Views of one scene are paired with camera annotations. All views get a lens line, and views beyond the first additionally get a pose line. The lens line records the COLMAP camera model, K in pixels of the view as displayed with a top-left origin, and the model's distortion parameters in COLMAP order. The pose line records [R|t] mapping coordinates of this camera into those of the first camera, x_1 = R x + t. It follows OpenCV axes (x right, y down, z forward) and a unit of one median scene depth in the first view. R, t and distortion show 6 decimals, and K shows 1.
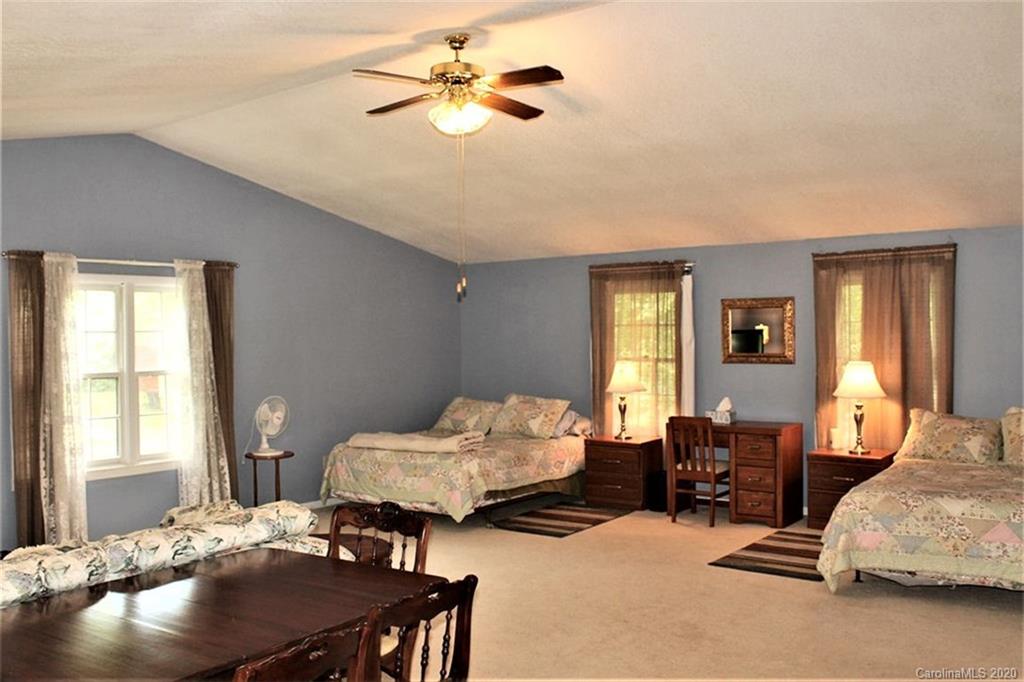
lens RADIAL K [[882.0, 0, 511.8], [0, 882.0, 340.6], [0, 0, 1]] dist [-0.154883, 0.127328]
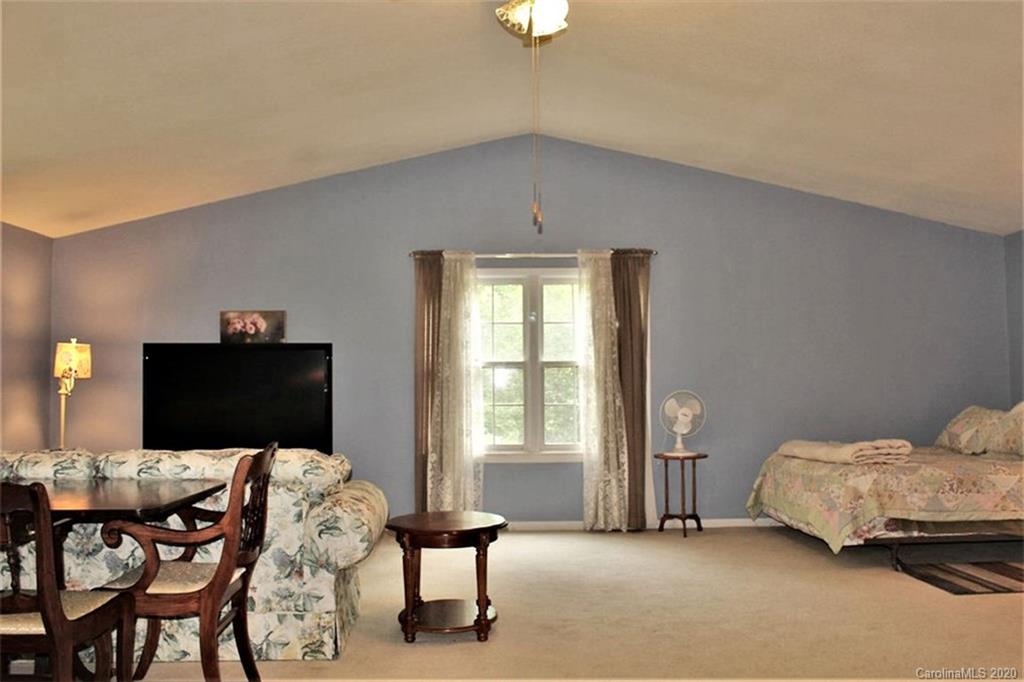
lens RADIAL K [[882.0, 0, 511.5], [0, 882.0, 341.3], [0, 0, 1]] dist [-0.154883, 0.127328]
pose [[0.632044, -0.032600, -0.774246, 0.340257], [-0.005057, 0.998920, -0.046188, 0.058081], [0.774916, 0.033108, 0.631197, 0.298034]]
